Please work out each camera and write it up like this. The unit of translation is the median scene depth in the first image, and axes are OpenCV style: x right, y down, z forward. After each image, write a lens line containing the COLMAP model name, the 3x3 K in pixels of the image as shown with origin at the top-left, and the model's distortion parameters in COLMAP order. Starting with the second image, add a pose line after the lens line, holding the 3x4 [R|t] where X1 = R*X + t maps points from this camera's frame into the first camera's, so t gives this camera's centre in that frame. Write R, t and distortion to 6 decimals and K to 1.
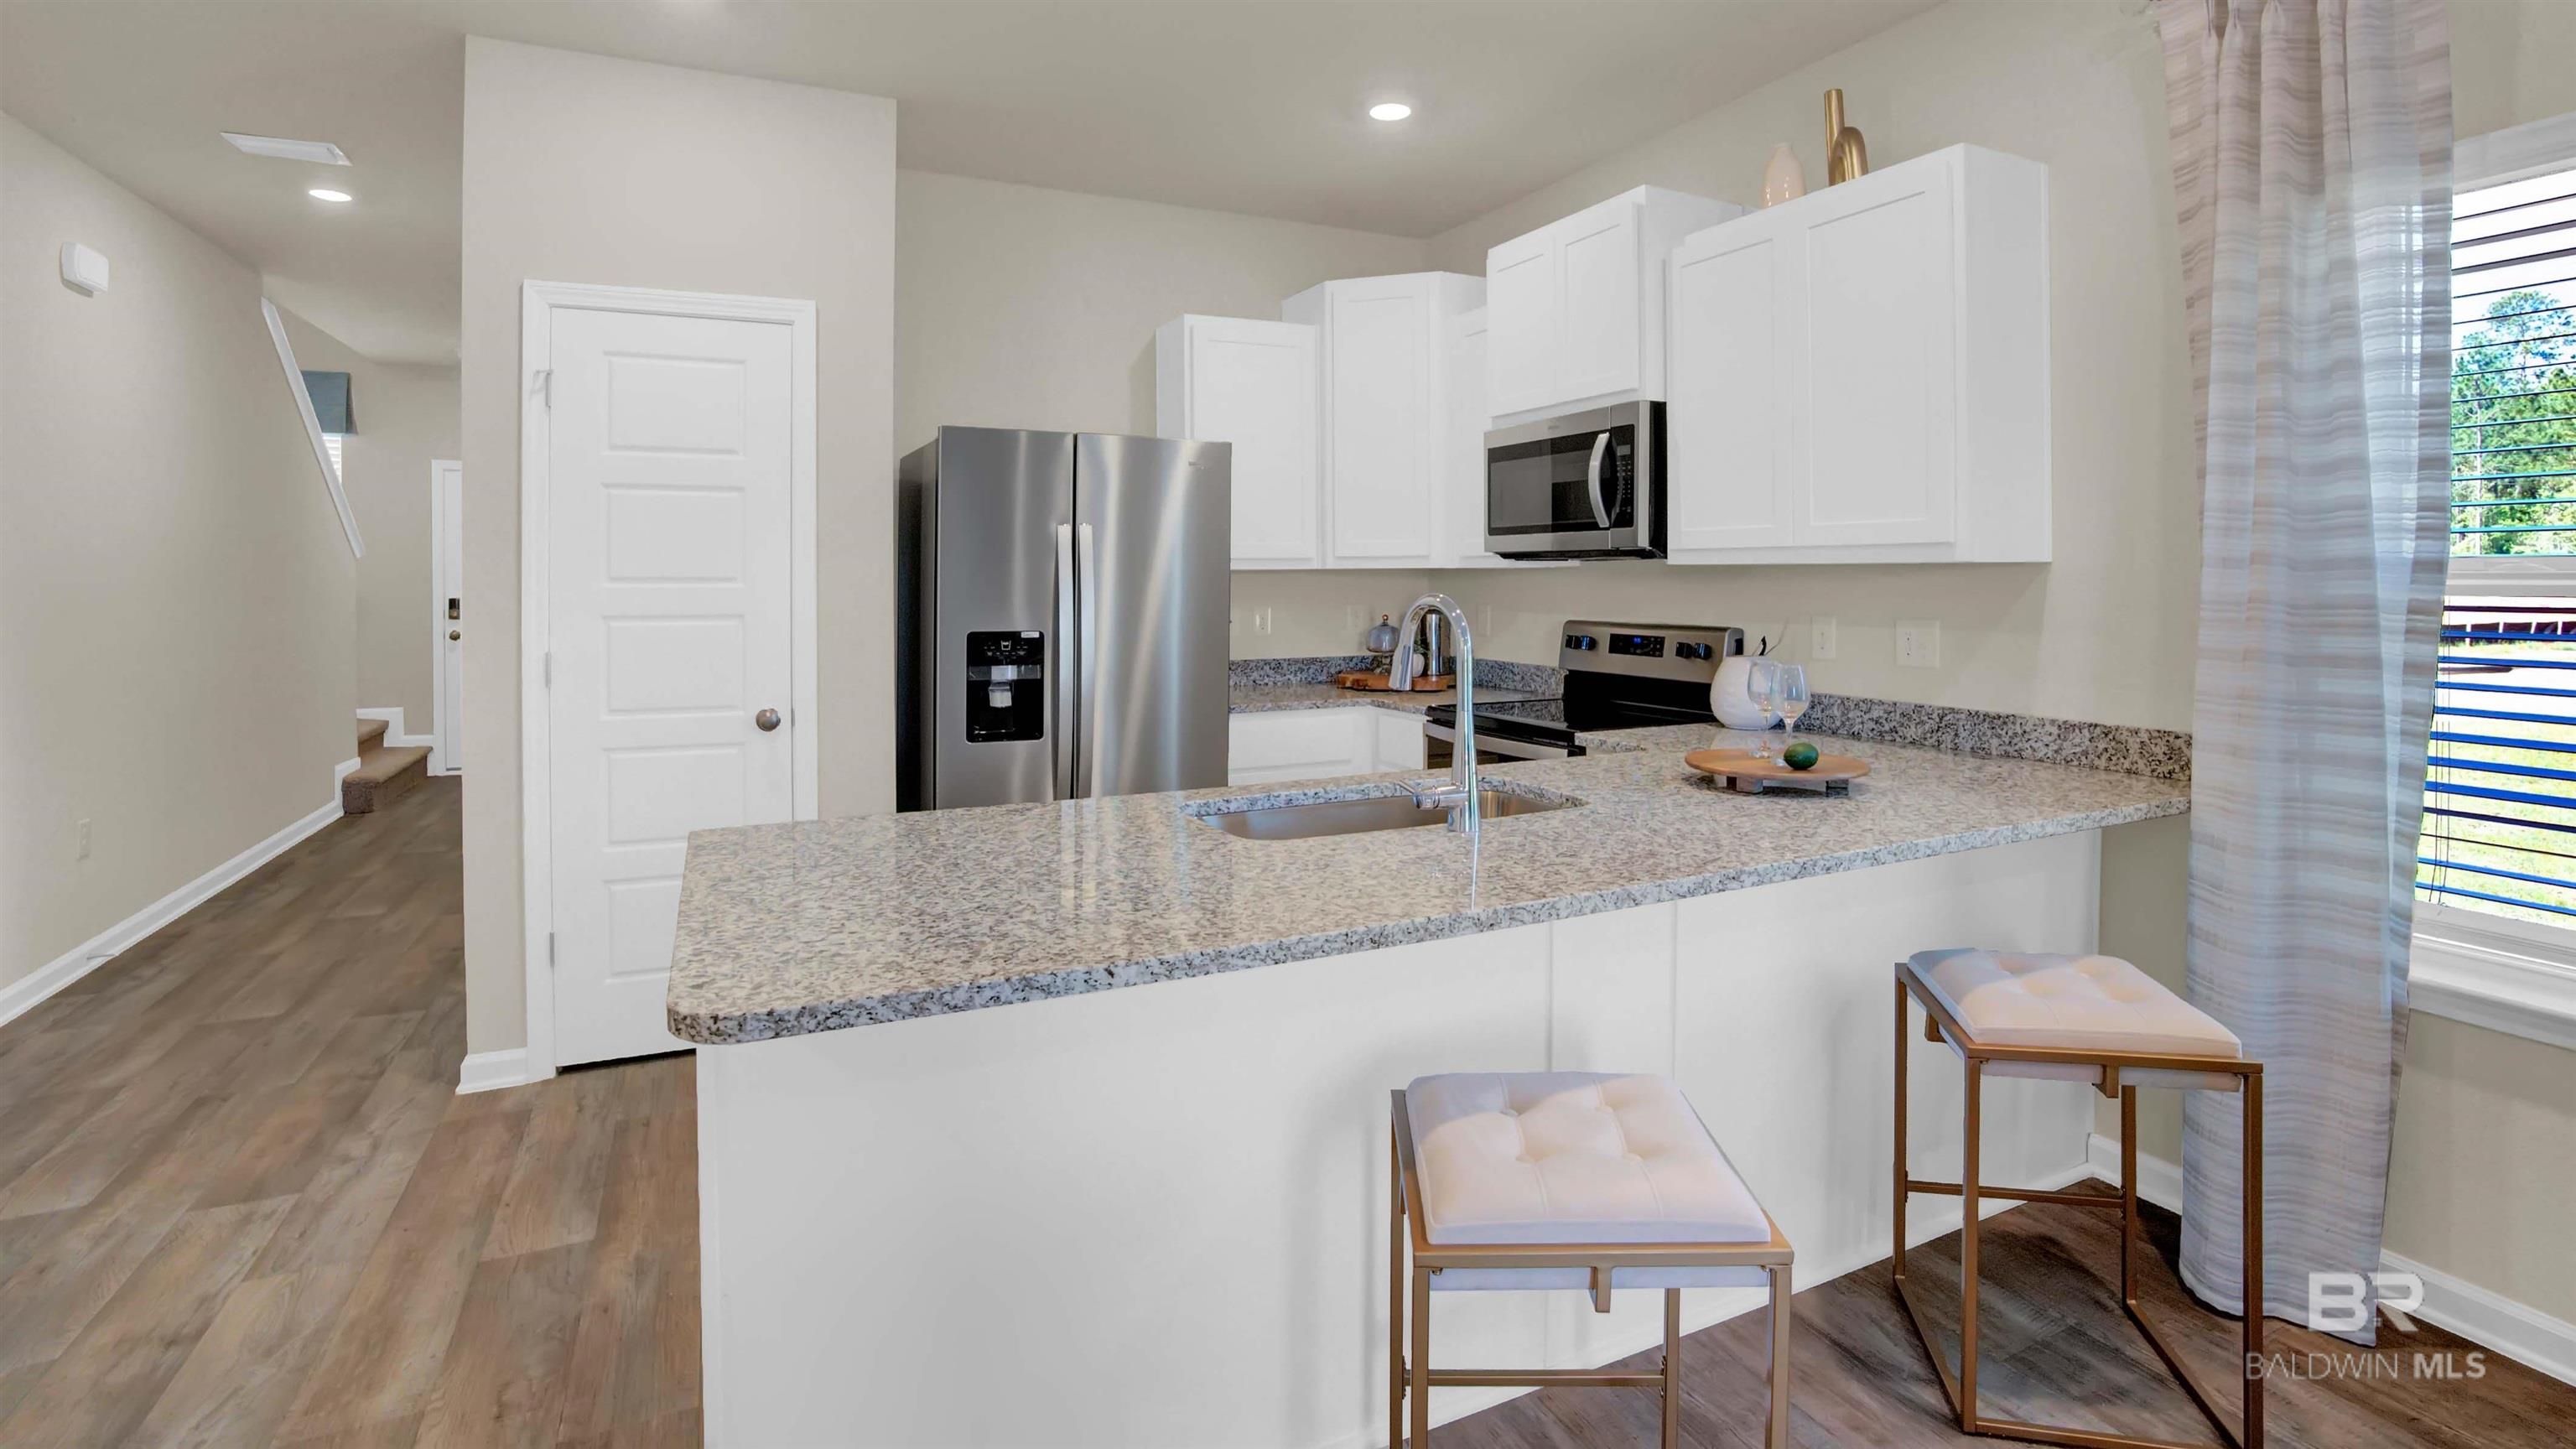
lens RADIAL K [[1194.1, 0, 1287.0], [0, 1194.1, 585.3], [0, 0, 1]] dist [-0.071648, 0.020020]
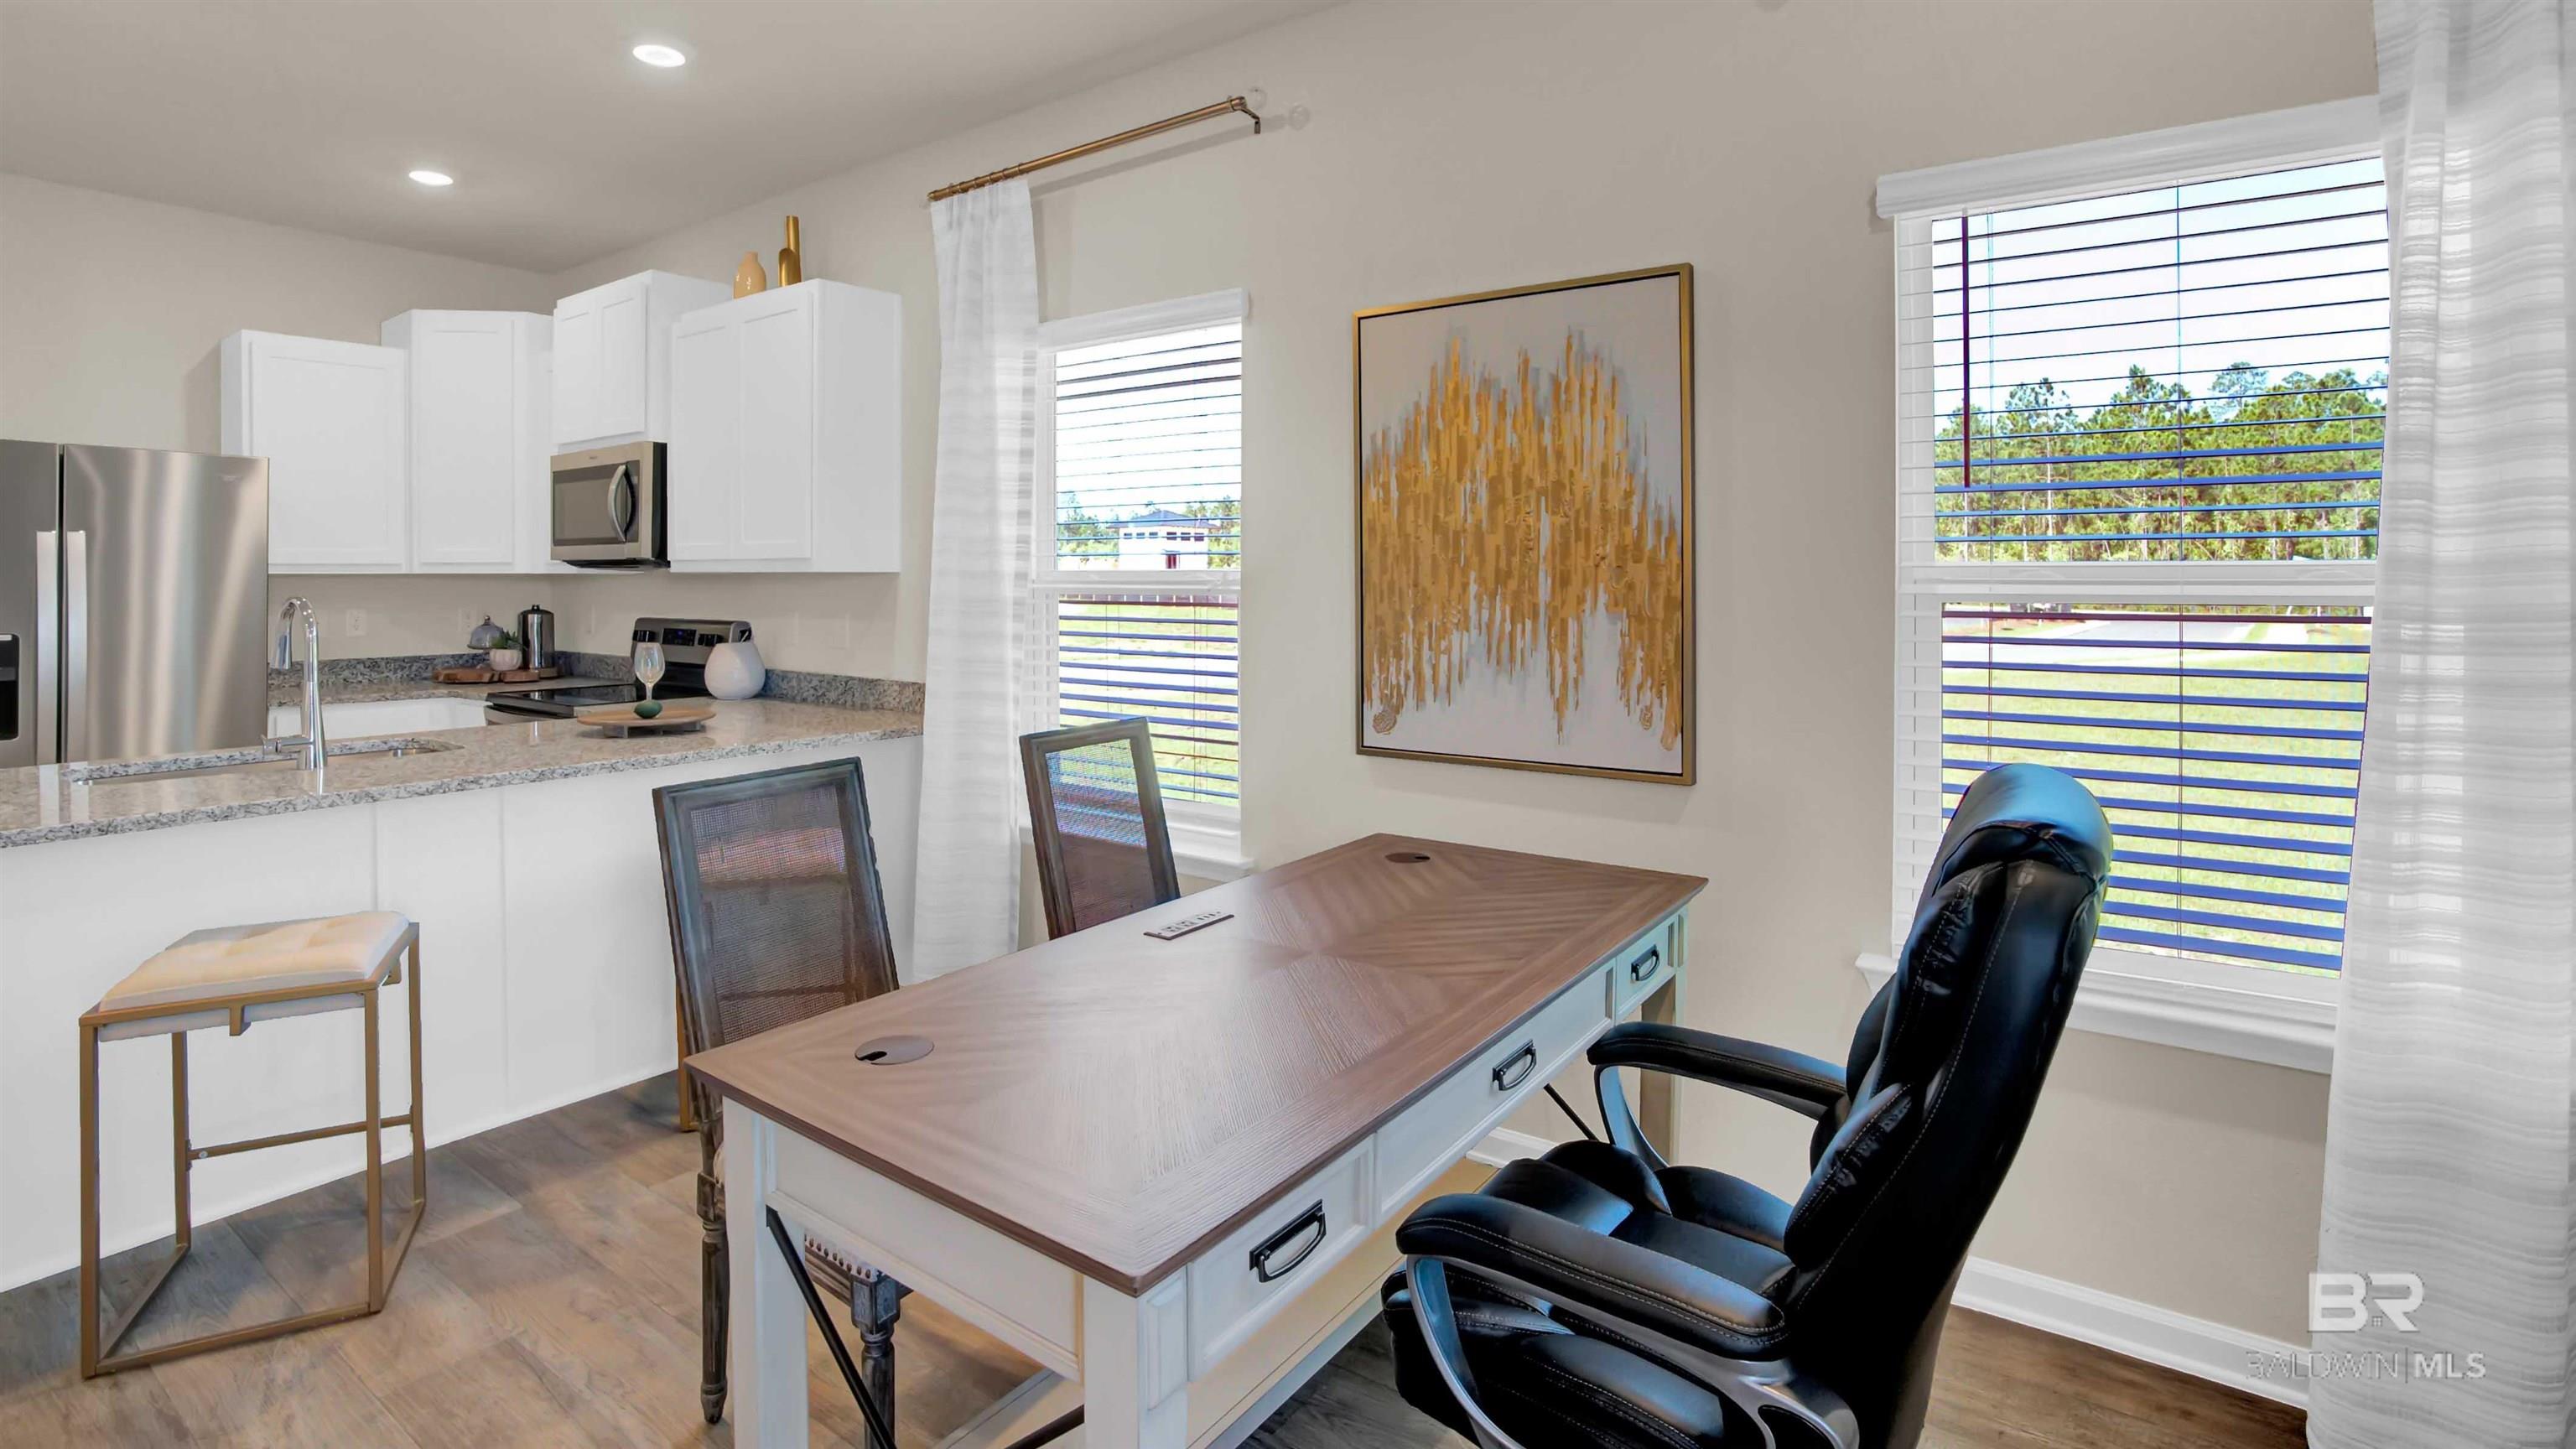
lens RADIAL K [[1194.1, 0, 1287.0], [0, 1194.1, 585.3], [0, 0, 1]] dist [-0.071648, 0.020020]
pose [[0.872460, -0.002476, 0.488680, 0.274156], [0.002560, 0.999997, 0.000495, -0.002265], [-0.488679, 0.000819, 0.872463, -0.398152]]
